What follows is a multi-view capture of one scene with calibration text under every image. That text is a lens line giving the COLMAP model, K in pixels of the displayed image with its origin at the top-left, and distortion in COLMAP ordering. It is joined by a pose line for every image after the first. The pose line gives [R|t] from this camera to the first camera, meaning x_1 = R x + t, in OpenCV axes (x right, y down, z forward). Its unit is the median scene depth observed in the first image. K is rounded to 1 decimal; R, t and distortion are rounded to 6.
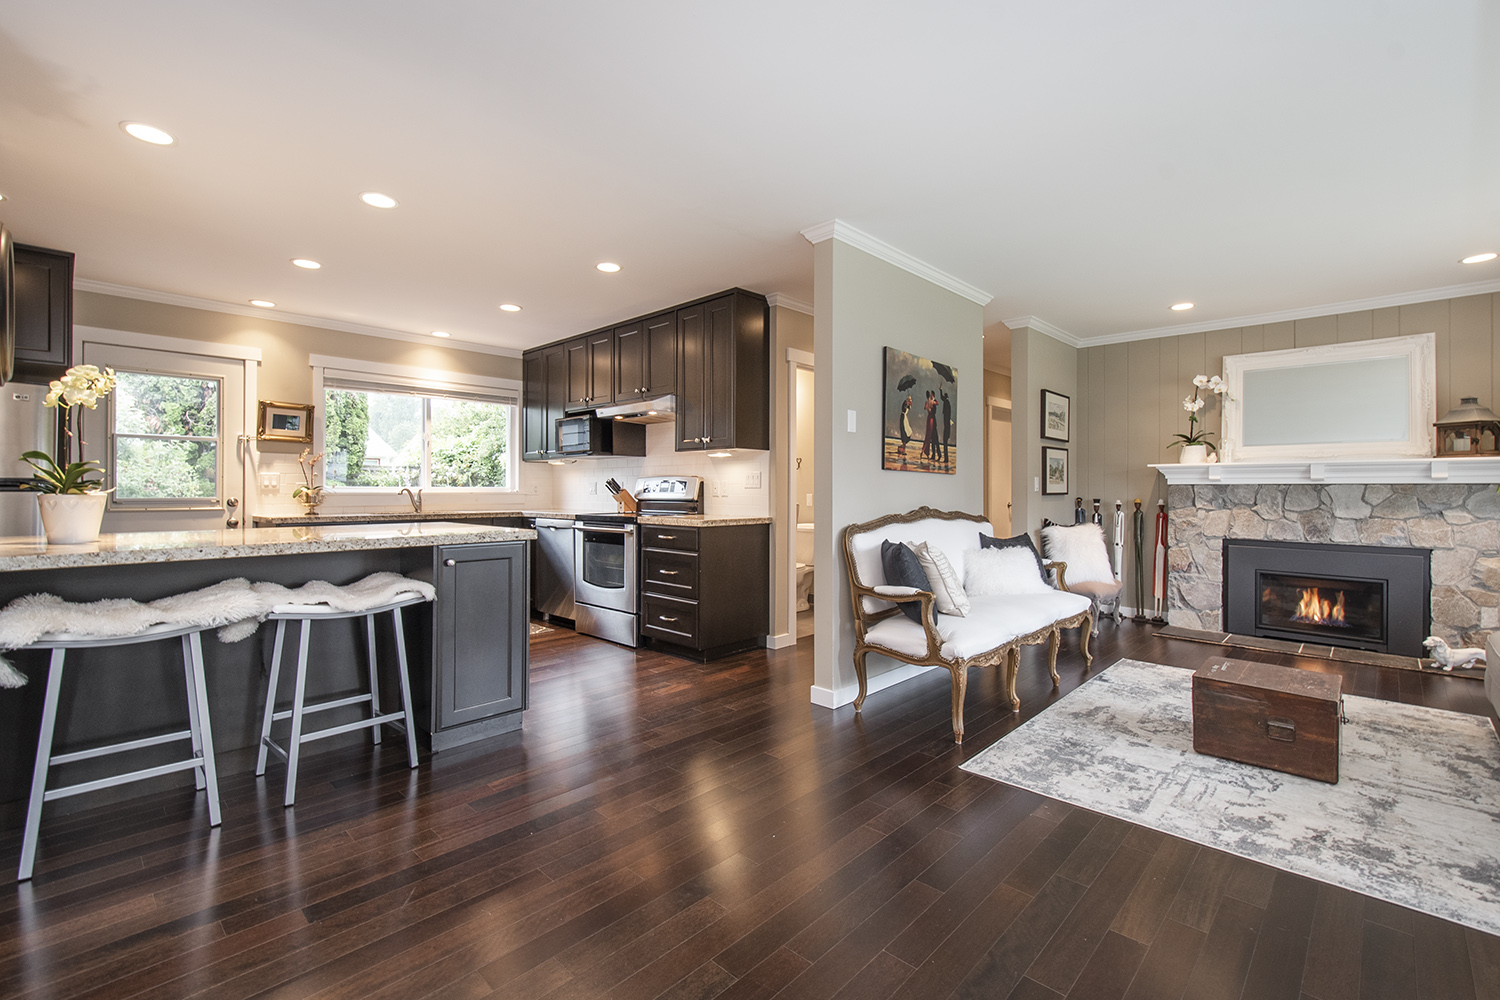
lens RADIAL K [[652.2, 0, 757.3], [0, 652.2, 485.9], [0, 0, 1]] dist [0.020319, -0.008269]
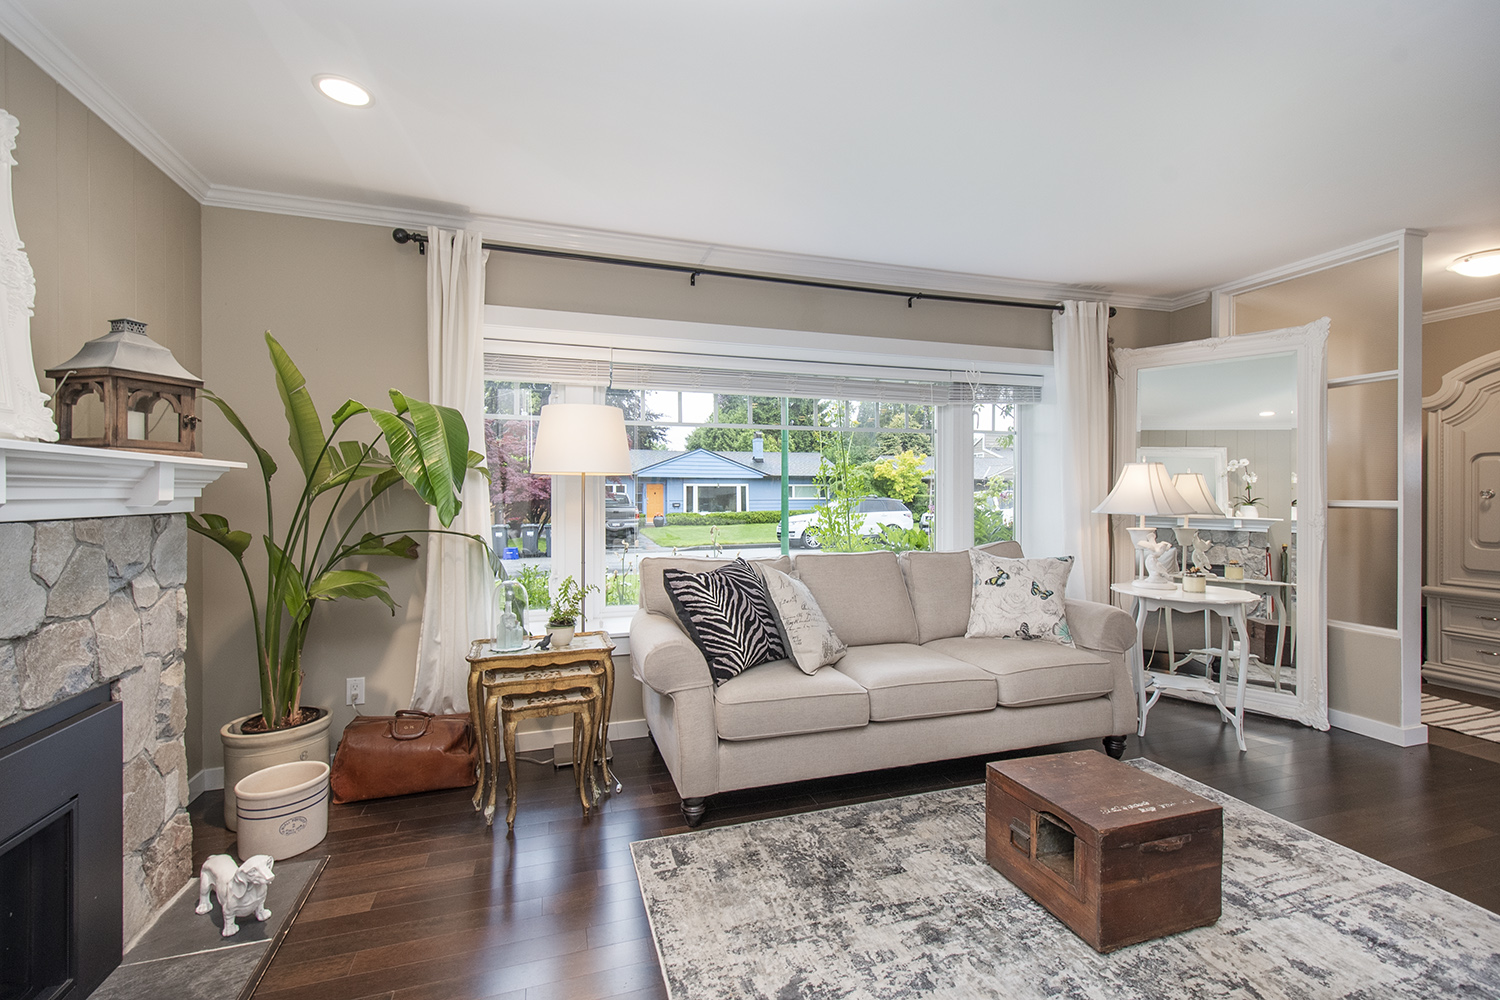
lens RADIAL K [[652.2, 0, 755.1], [0, 652.2, 493.1], [0, 0, 1]] dist [0.020319, -0.008269]
pose [[-0.878664, -0.002735, 0.477432, 0.463522], [-0.005452, 0.999976, -0.004305, -0.016643], [-0.477409, -0.006386, -0.878658, 1.109991]]
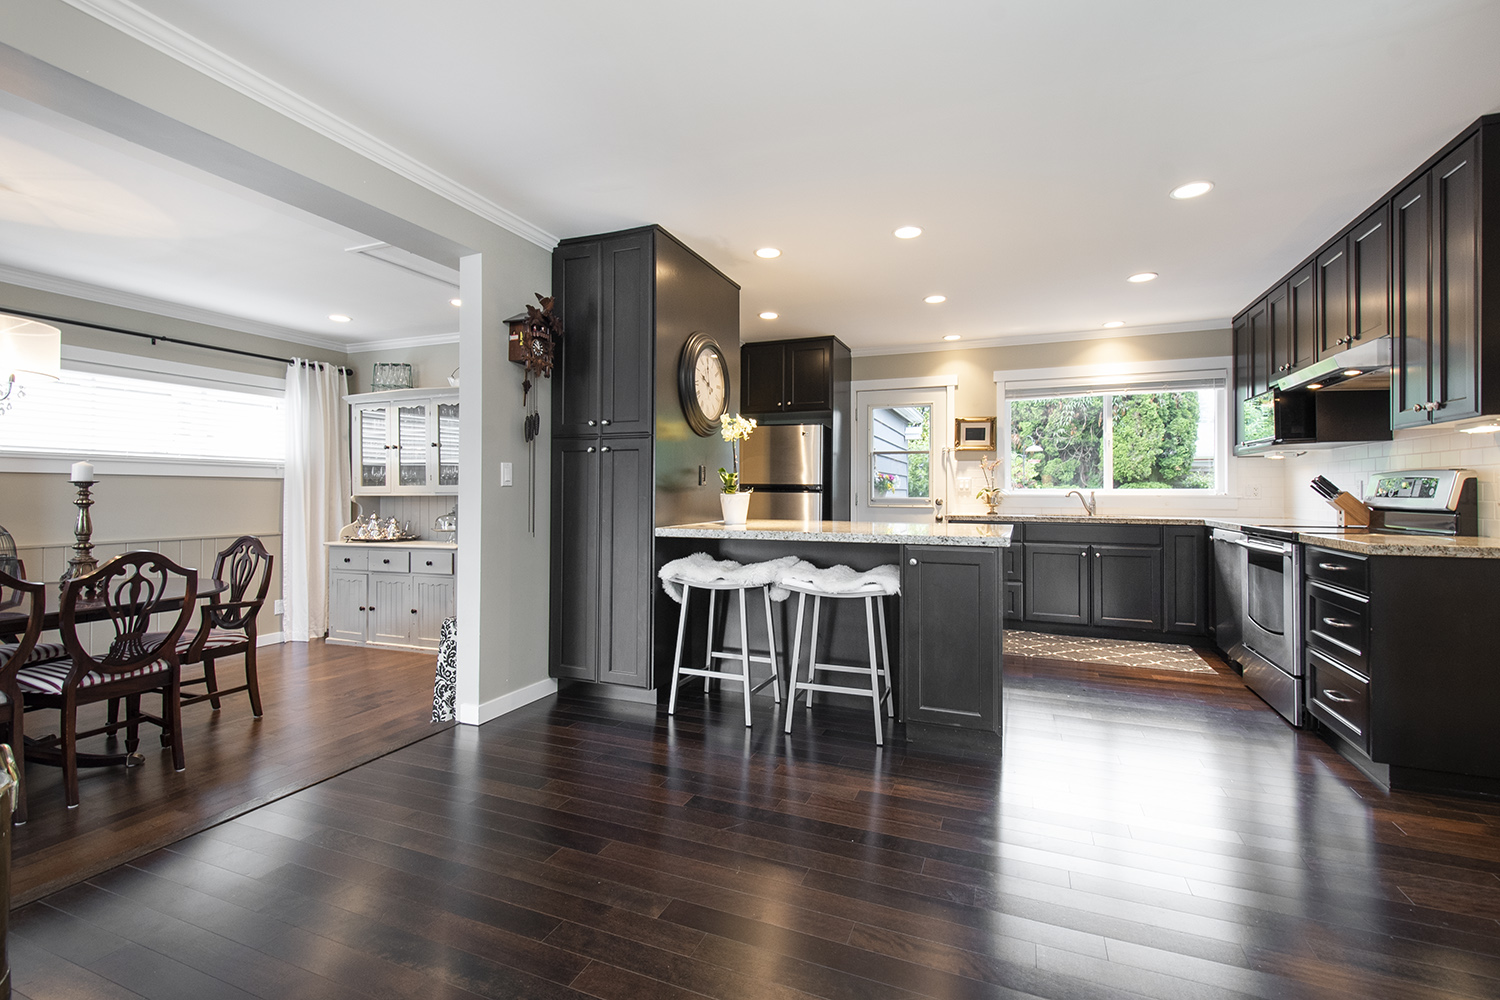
lens RADIAL K [[652.2, 0, 756.6], [0, 652.2, 486.3], [0, 0, 1]] dist [0.020319, -0.008269]
pose [[0.368071, -0.006441, -0.929775, 0.244010], [0.003782, 0.999978, -0.005430, 0.001130], [0.929790, -0.001517, 0.368087, 0.236522]]
